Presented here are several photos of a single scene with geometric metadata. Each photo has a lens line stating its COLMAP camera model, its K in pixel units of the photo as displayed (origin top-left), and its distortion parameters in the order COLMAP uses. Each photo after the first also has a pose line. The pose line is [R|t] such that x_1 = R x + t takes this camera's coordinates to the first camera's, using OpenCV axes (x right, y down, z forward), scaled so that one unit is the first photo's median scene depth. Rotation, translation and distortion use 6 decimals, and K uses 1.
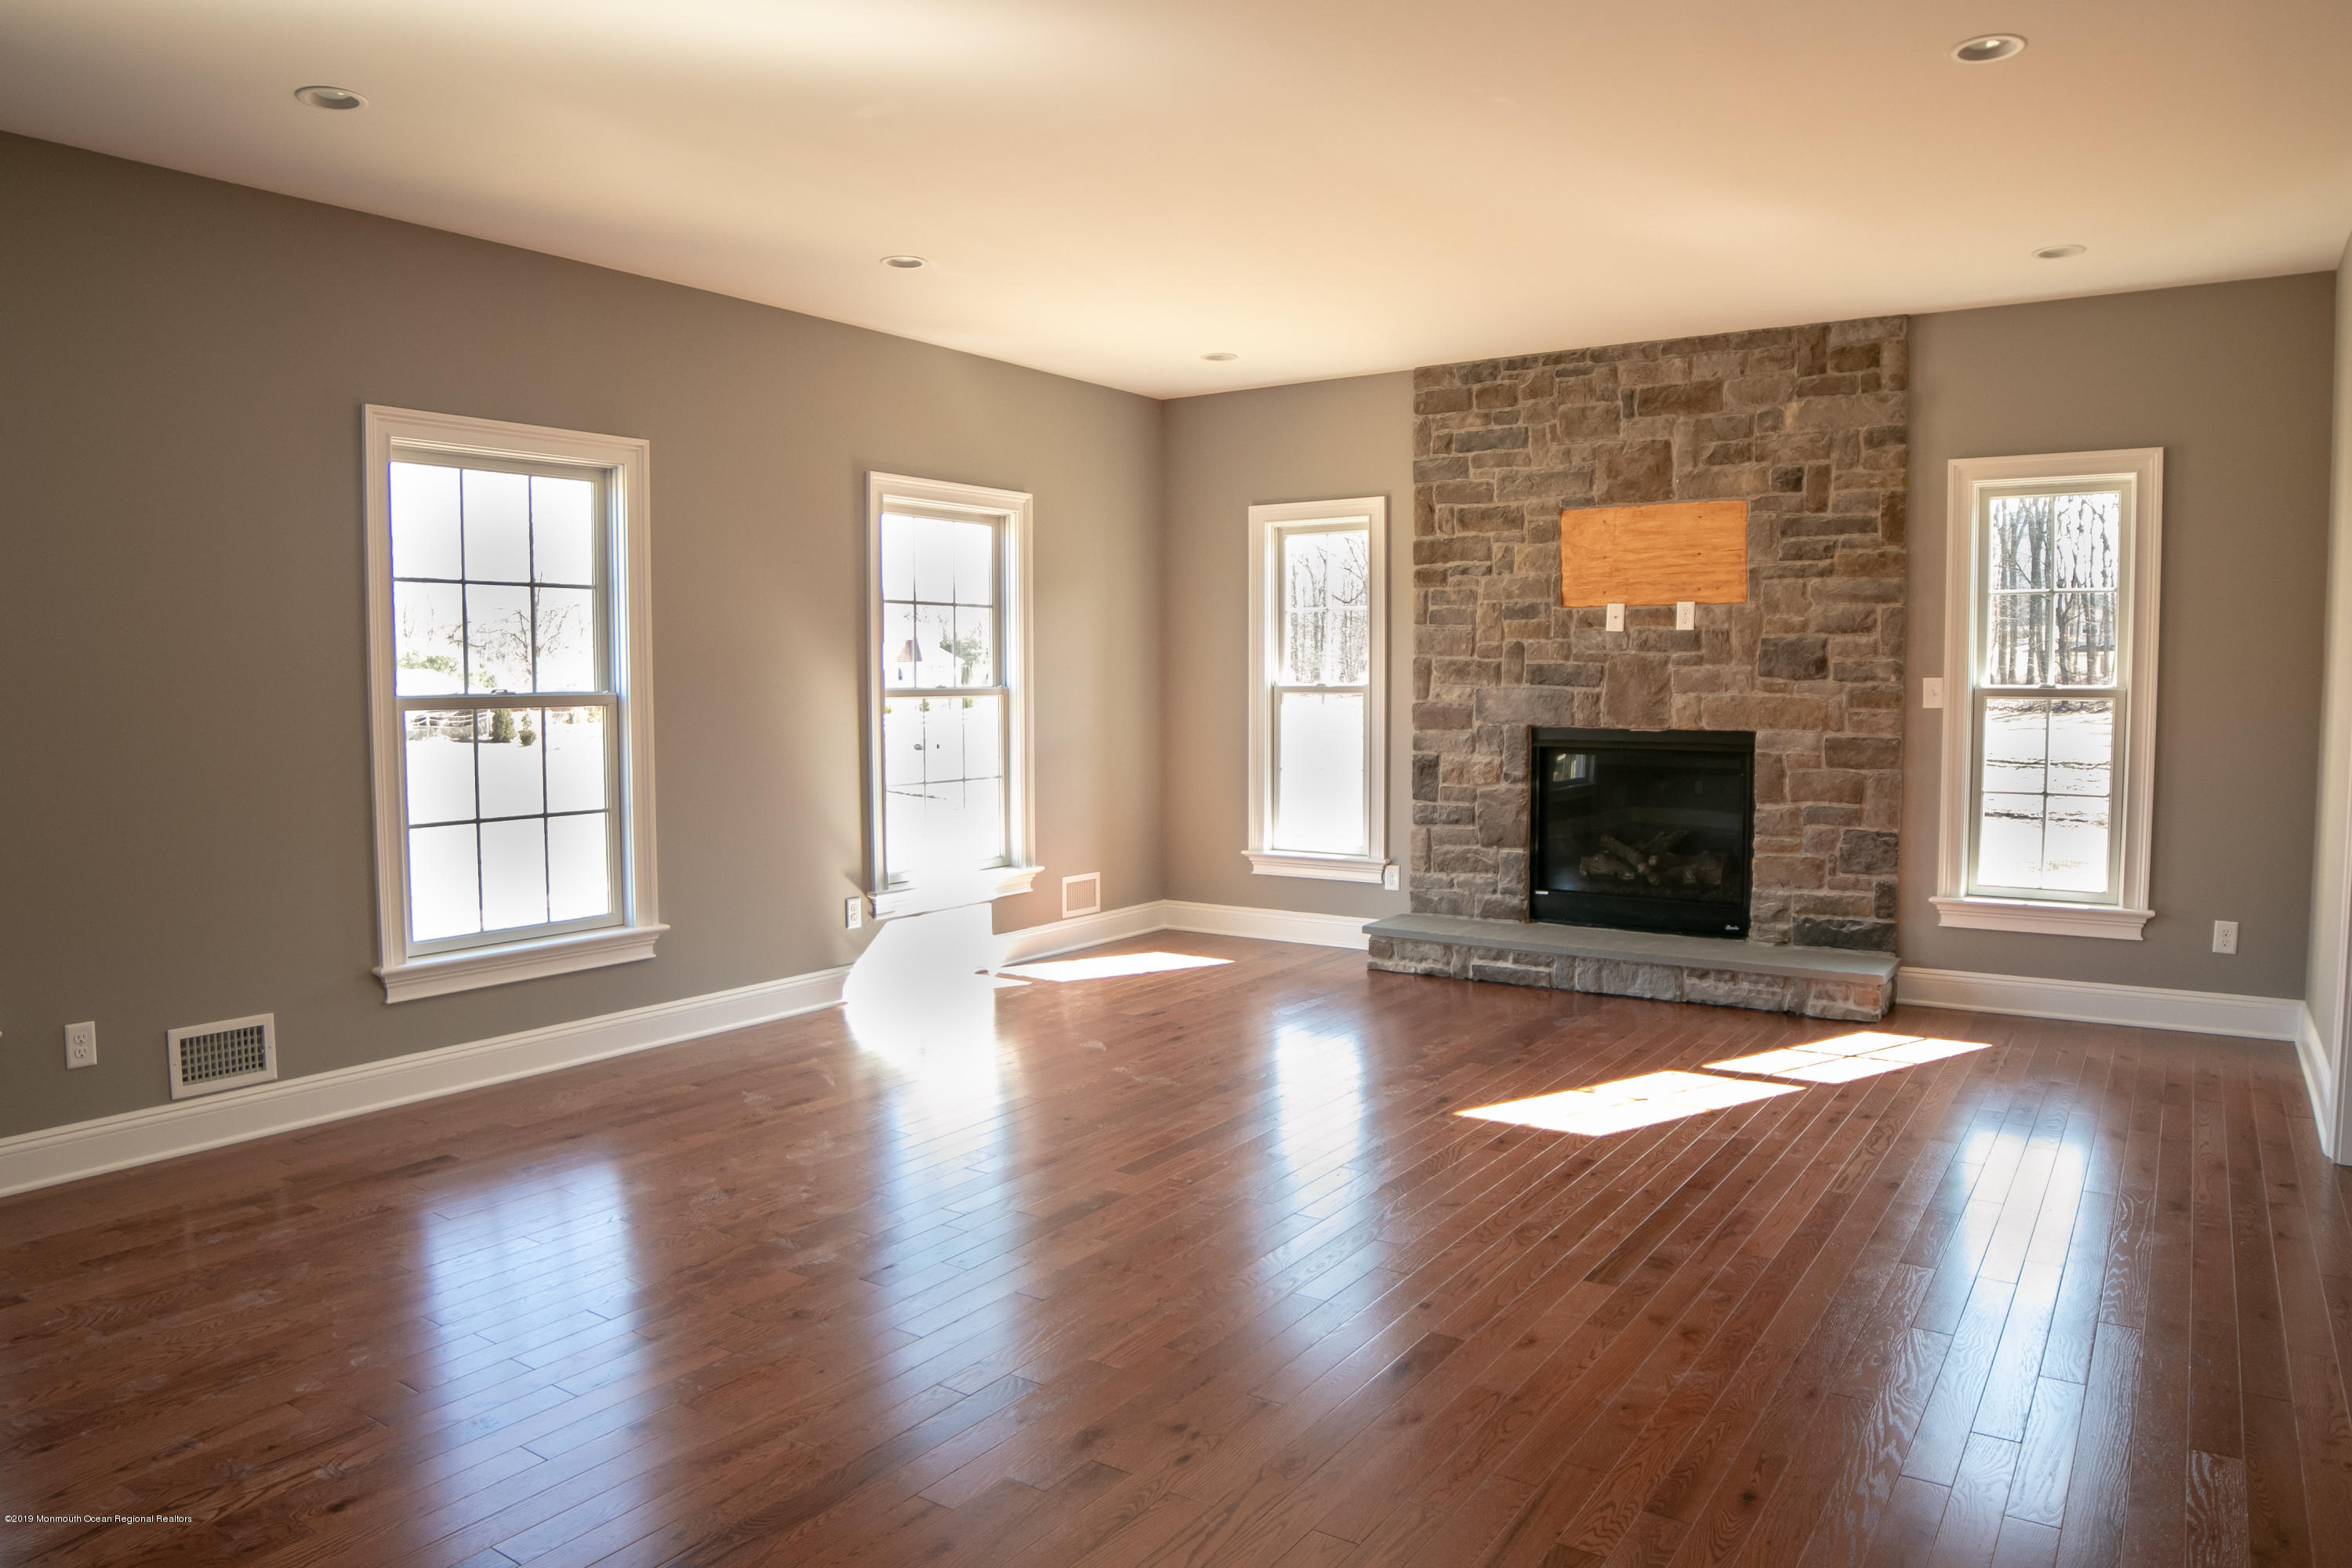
lens RADIAL K [[1566.4, 0, 1137.5], [0, 1566.4, 790.1], [0, 0, 1]] dist [-0.118228, 0.050466]
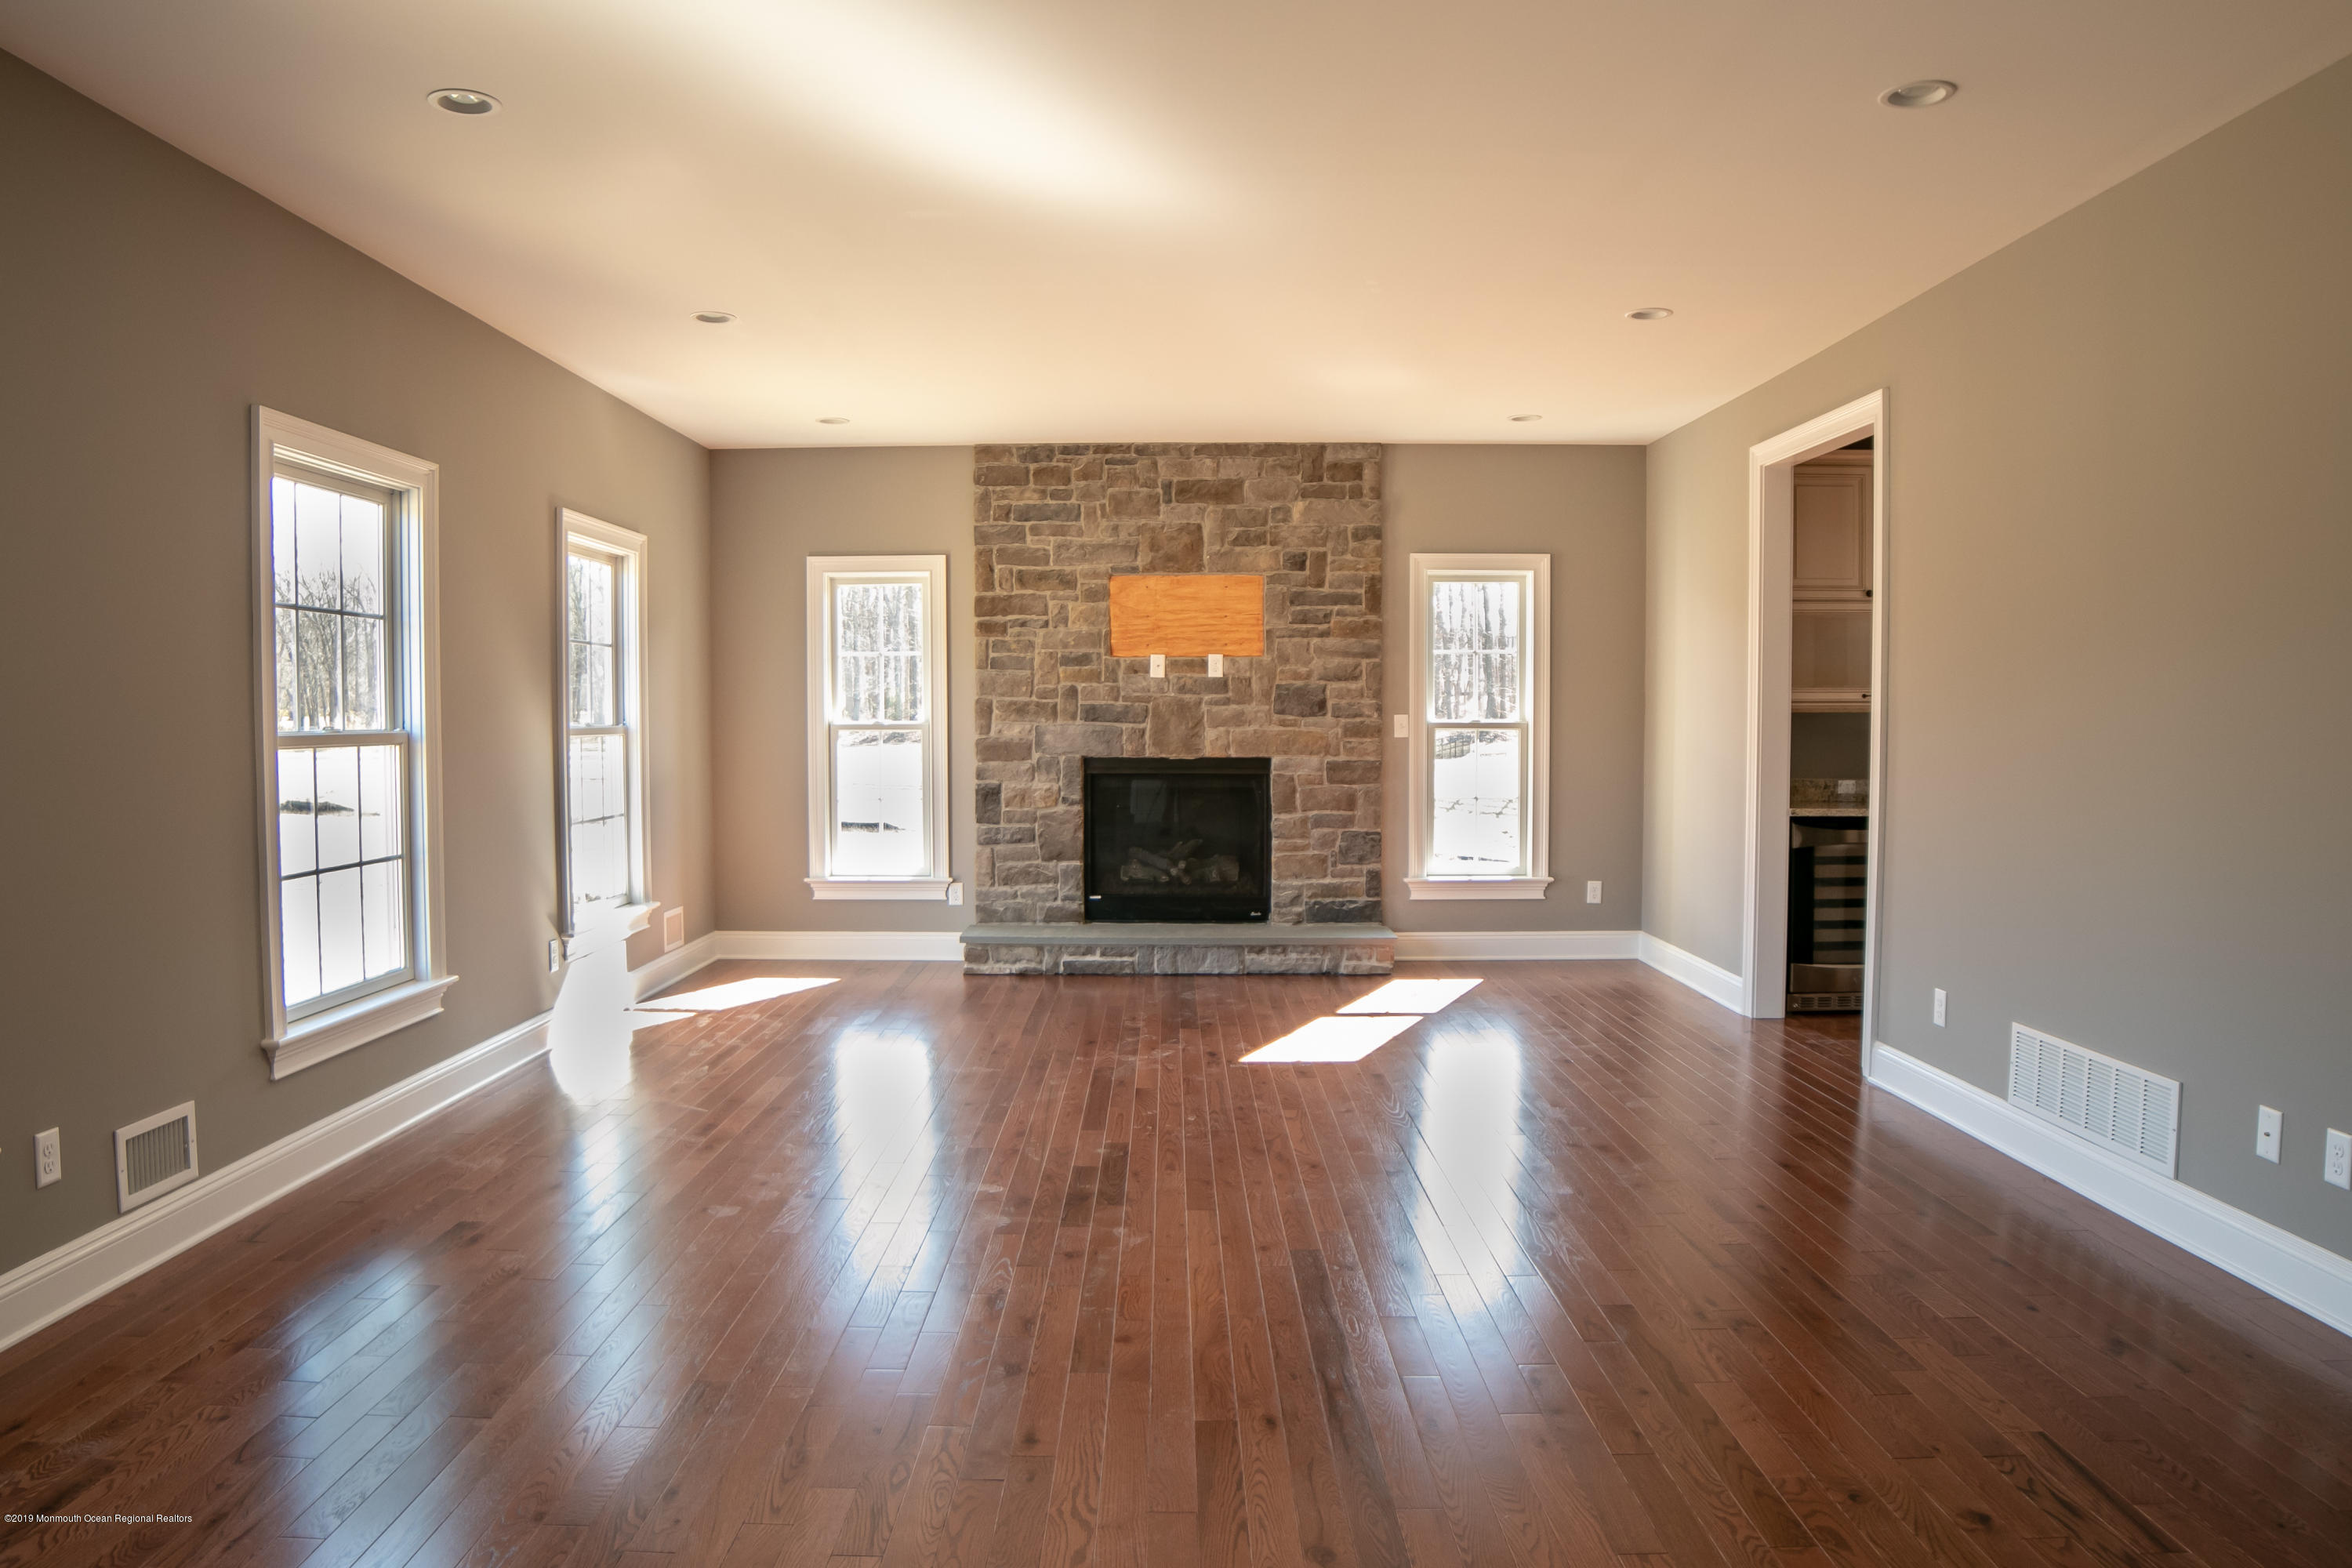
lens RADIAL K [[1566.4, 0, 1137.5], [0, 1566.4, 790.1], [0, 0, 1]] dist [-0.118228, 0.050466]
pose [[0.829949, -0.024390, 0.557305, -0.404135], [0.038704, 0.999154, -0.013912, 0.002515], [-0.556495, 0.033116, 0.830191, -0.010201]]
